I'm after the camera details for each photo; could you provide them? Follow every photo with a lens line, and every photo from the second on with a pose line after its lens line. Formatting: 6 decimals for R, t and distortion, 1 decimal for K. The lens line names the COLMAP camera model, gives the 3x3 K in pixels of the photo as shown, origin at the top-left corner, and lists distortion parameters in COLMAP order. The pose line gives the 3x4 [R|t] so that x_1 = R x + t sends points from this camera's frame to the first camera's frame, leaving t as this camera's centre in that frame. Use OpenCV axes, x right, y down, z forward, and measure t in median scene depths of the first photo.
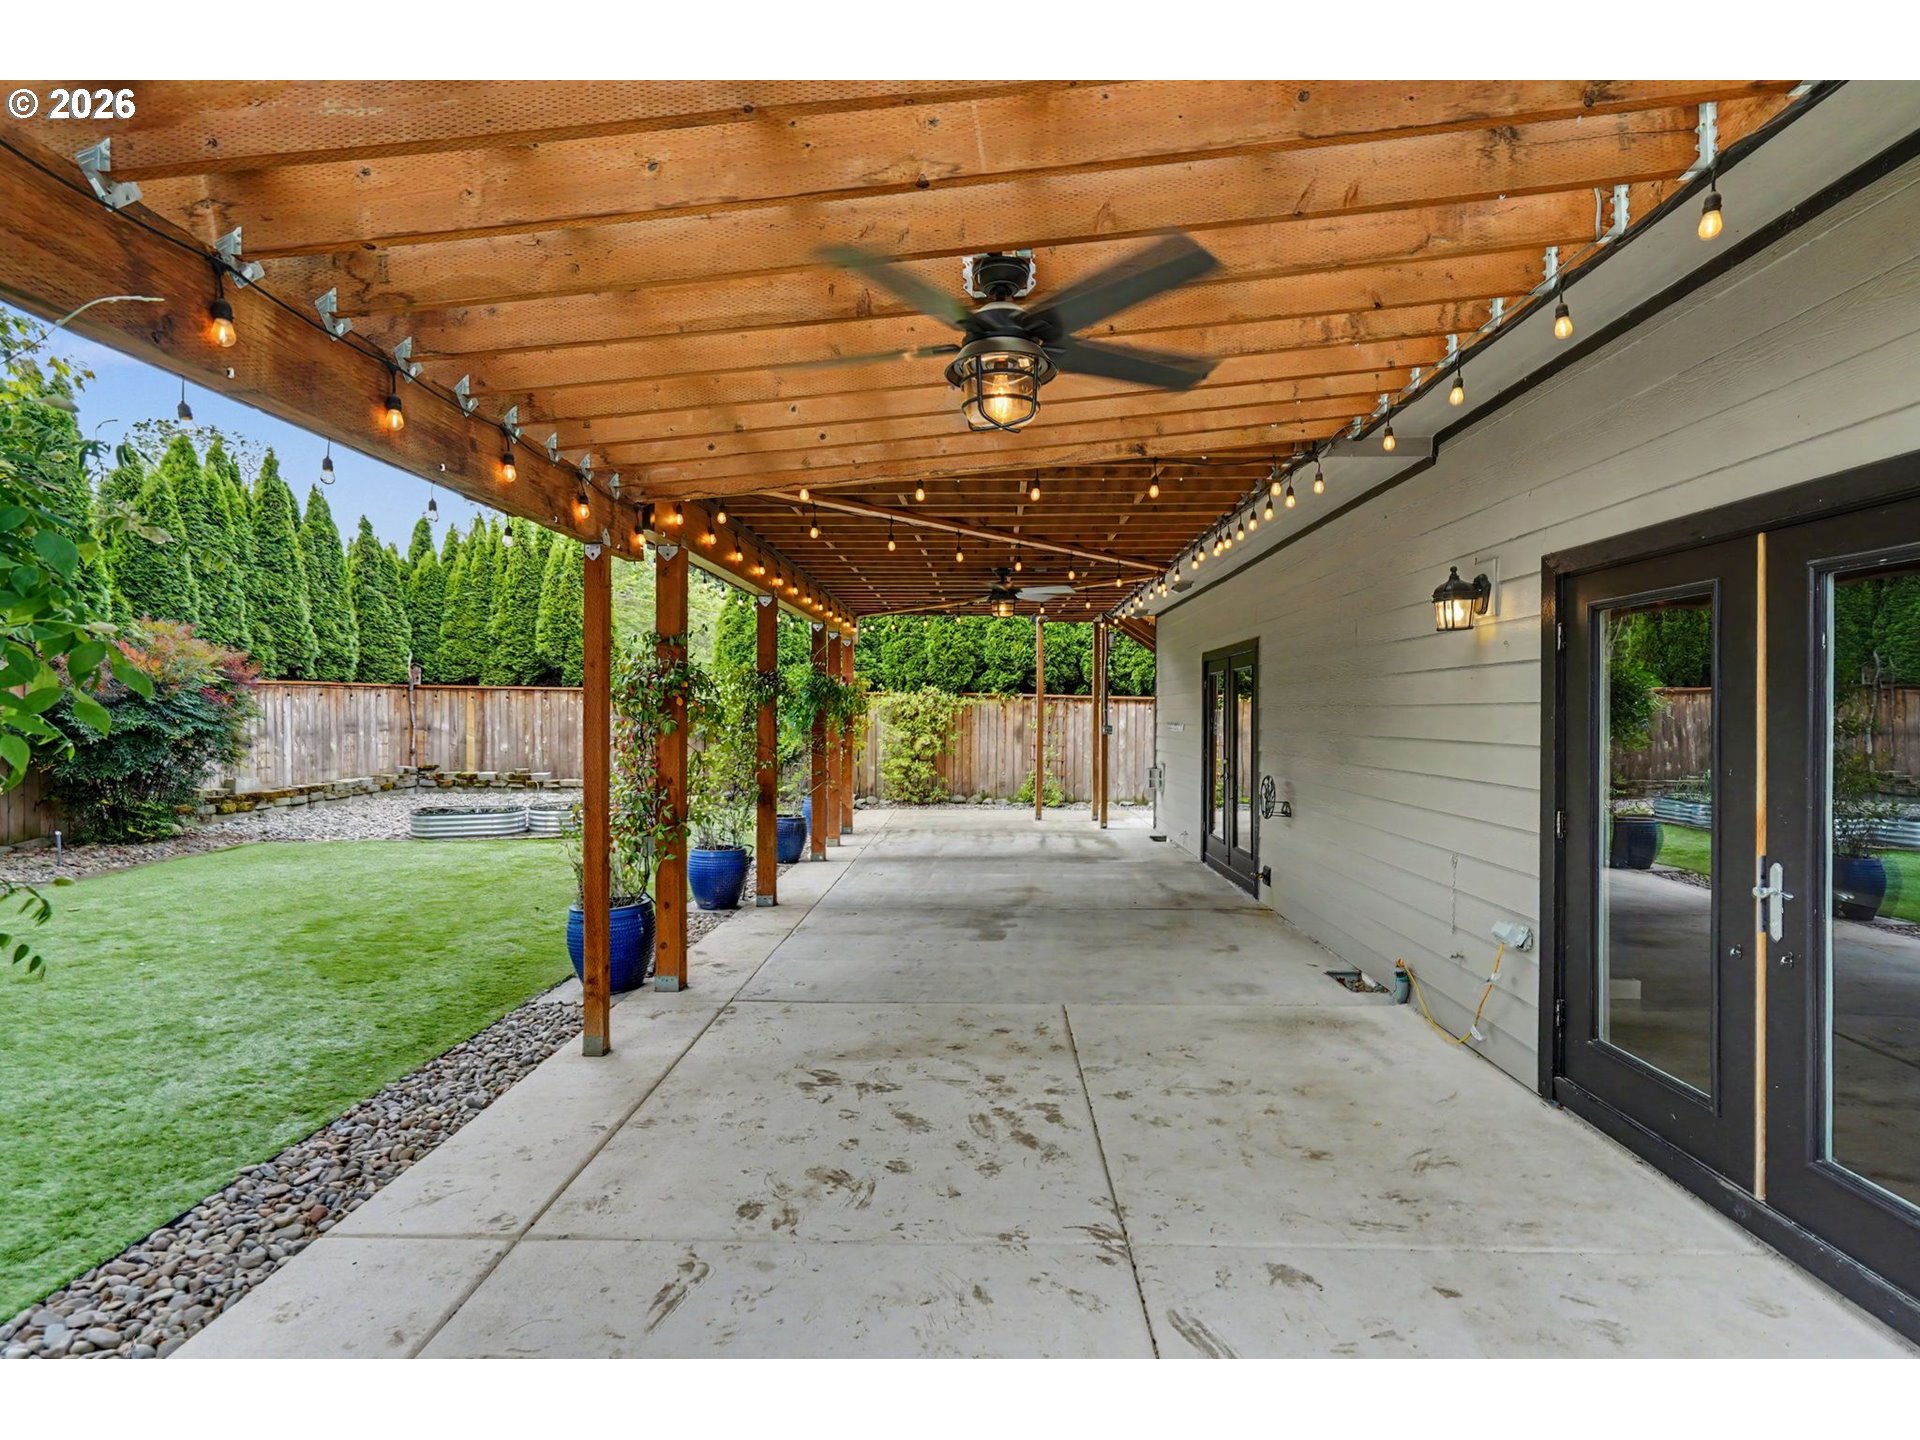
lens RADIAL K [[893.4, 0, 968.5], [0, 893.4, 717.6], [0, 0, 1]] dist [0.007102, 0.000110]
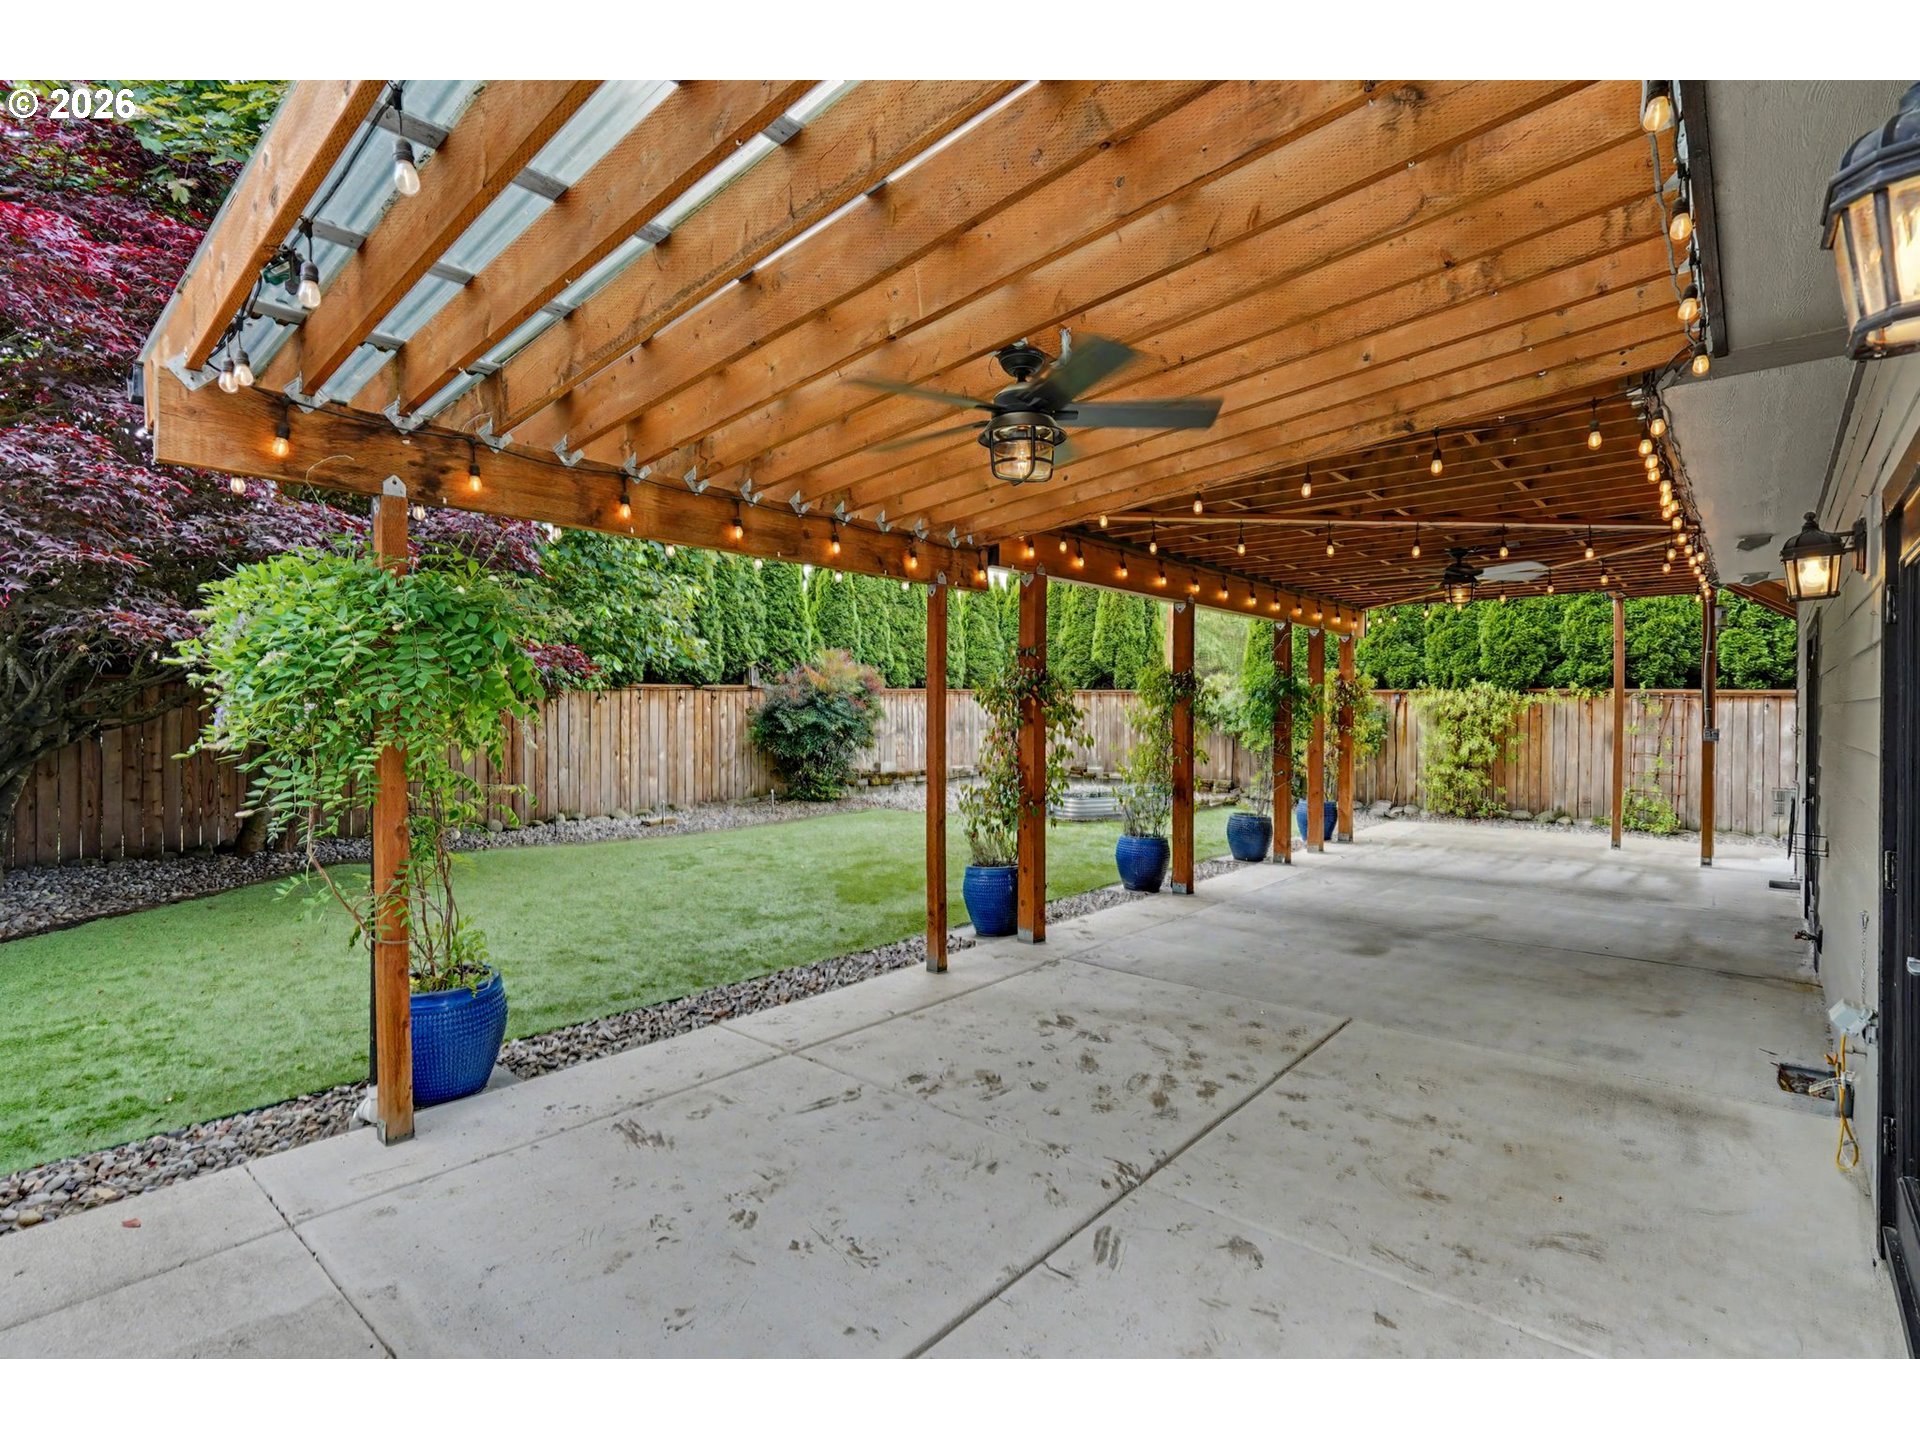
lens RADIAL K [[923.1, 0, 960.1], [0, 923.1, 712.1], [0, 0, 1]] dist [0.004722, 0.000689]
pose [[0.771843, -0.000876, -0.635812, 0.136913], [-0.003711, 0.999976, -0.005882, 0.000678], [0.635802, 0.006900, 0.771821, -0.007940]]
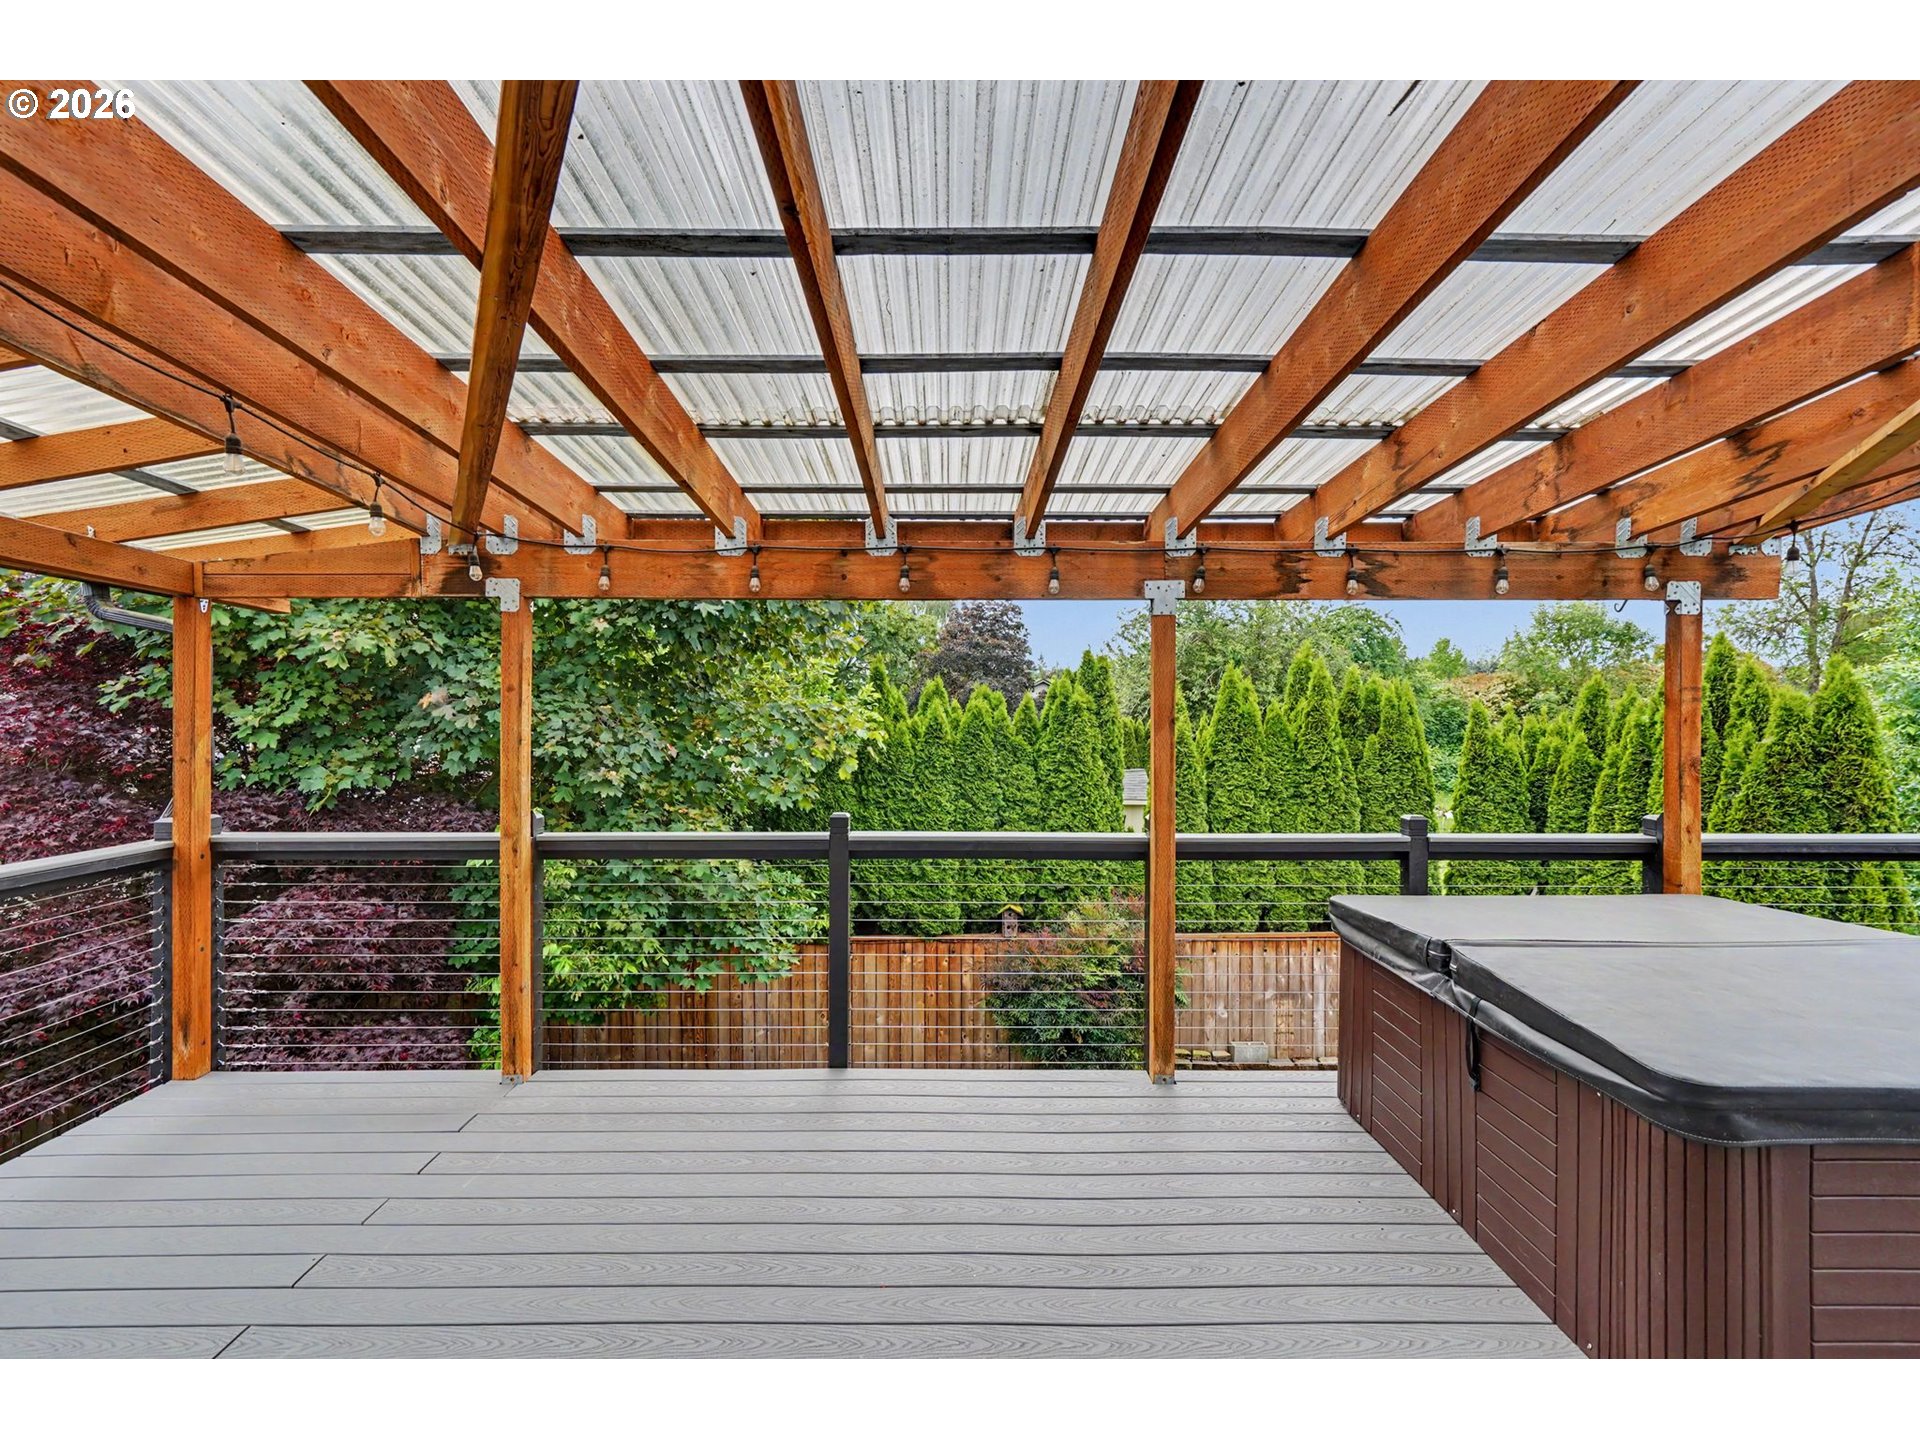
lens RADIAL K [[923.6, 0, 949.8], [0, 923.6, 708.2], [0, 0, 1]] dist [0.006588, 0.000117]
pose [[0.027316, 0.004578, -0.999616, 0.095204], [-0.007391, 0.999963, 0.004377, -0.221945], [0.999600, 0.007269, 0.027349, 0.540886]]
